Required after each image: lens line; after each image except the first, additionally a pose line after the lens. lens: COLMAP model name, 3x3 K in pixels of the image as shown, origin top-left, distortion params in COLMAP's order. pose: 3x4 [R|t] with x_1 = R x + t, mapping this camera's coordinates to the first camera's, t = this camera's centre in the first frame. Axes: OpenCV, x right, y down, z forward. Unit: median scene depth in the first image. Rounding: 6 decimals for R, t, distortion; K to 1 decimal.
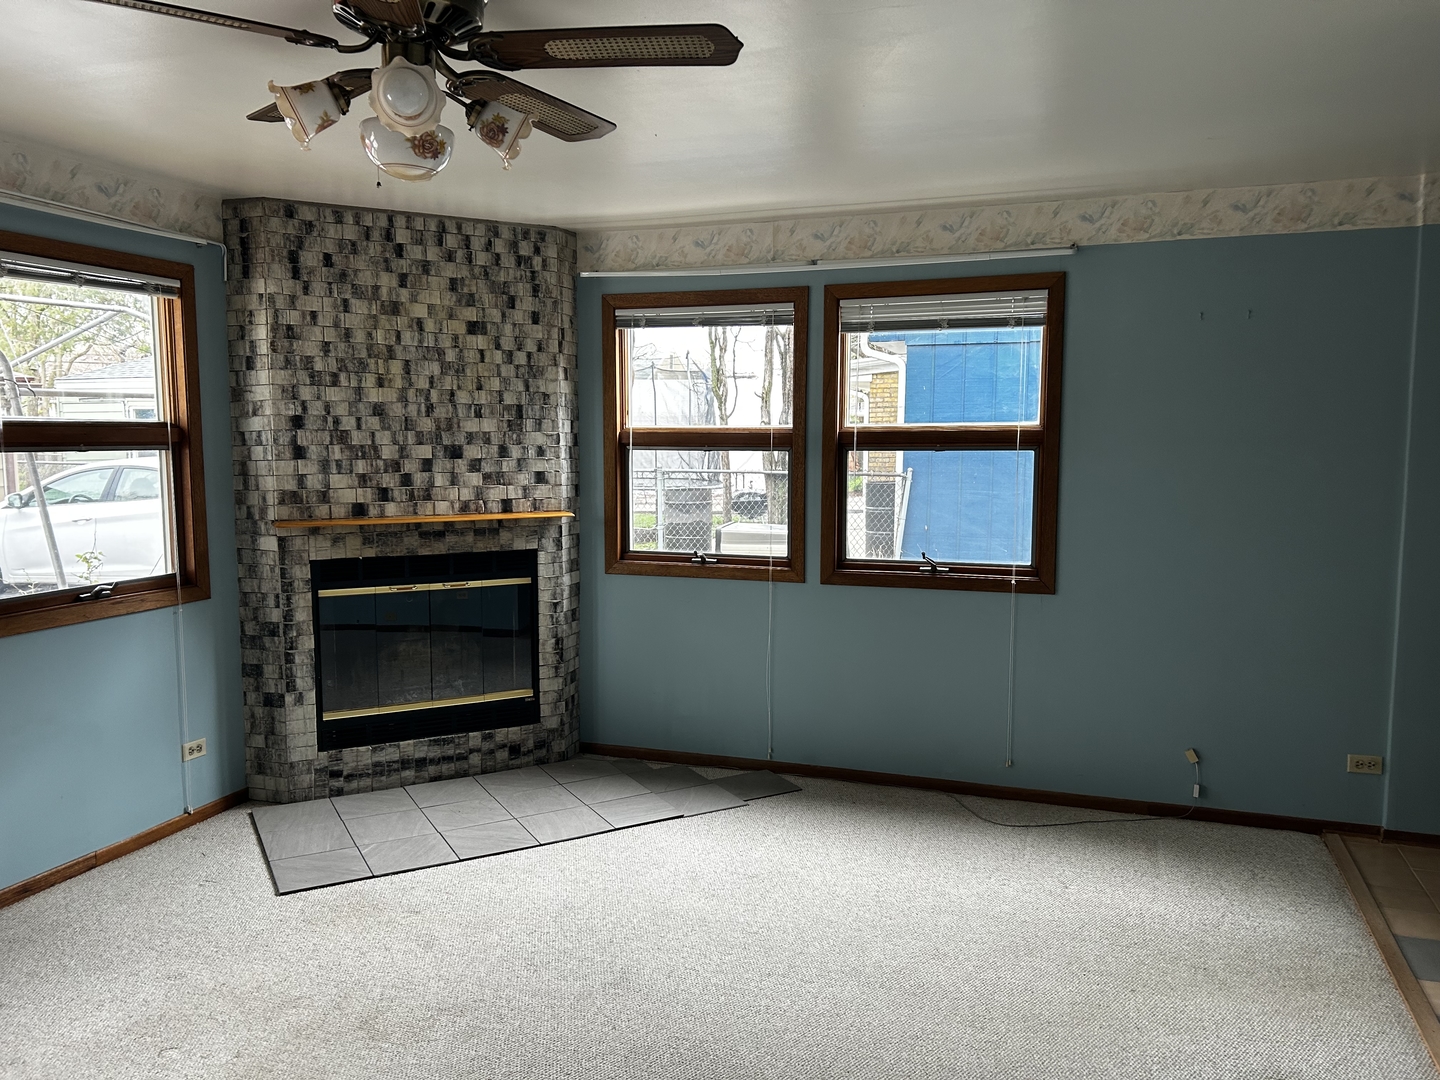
lens RADIAL K [[943.9, 0, 720.1], [0, 943.9, 540.0], [0, 0, 1]] dist [0.001952, -0.003351]
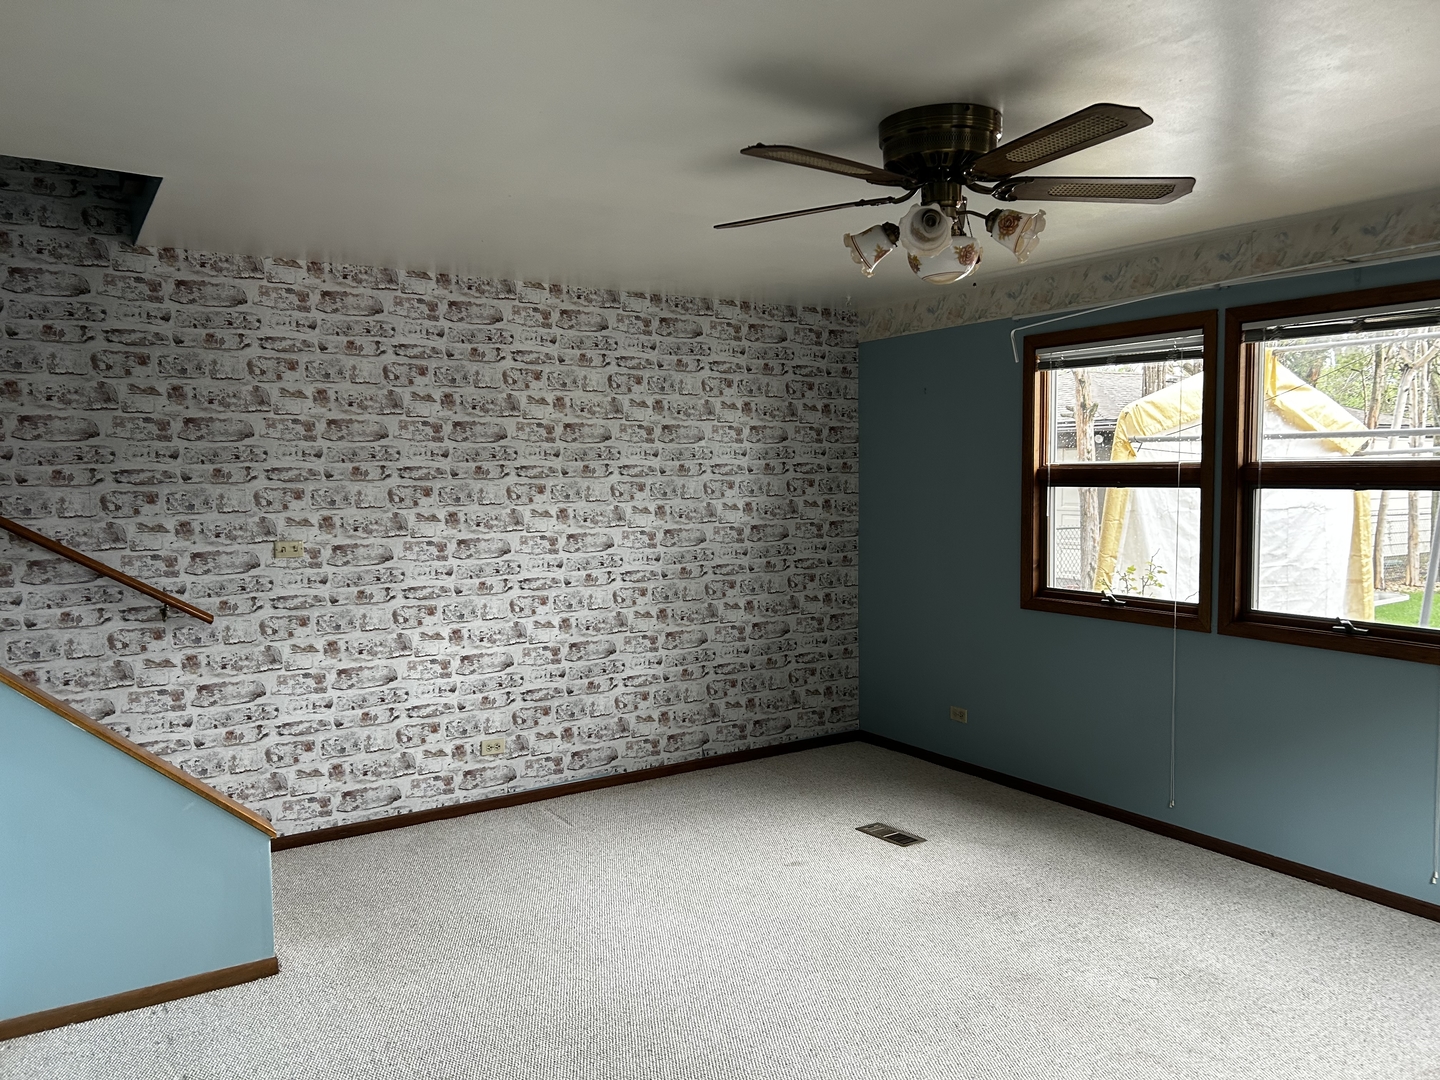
lens RADIAL K [[1083.2, 0, 719.4], [0, 1083.2, 539.2], [0, 0, 1]] dist [-0.004874, -0.001538]
pose [[0.788167, 0.031884, -0.614636, 0.360697], [-0.061098, 0.997778, -0.026588, 0.012438], [0.612422, 0.058509, 0.788363, -0.117830]]
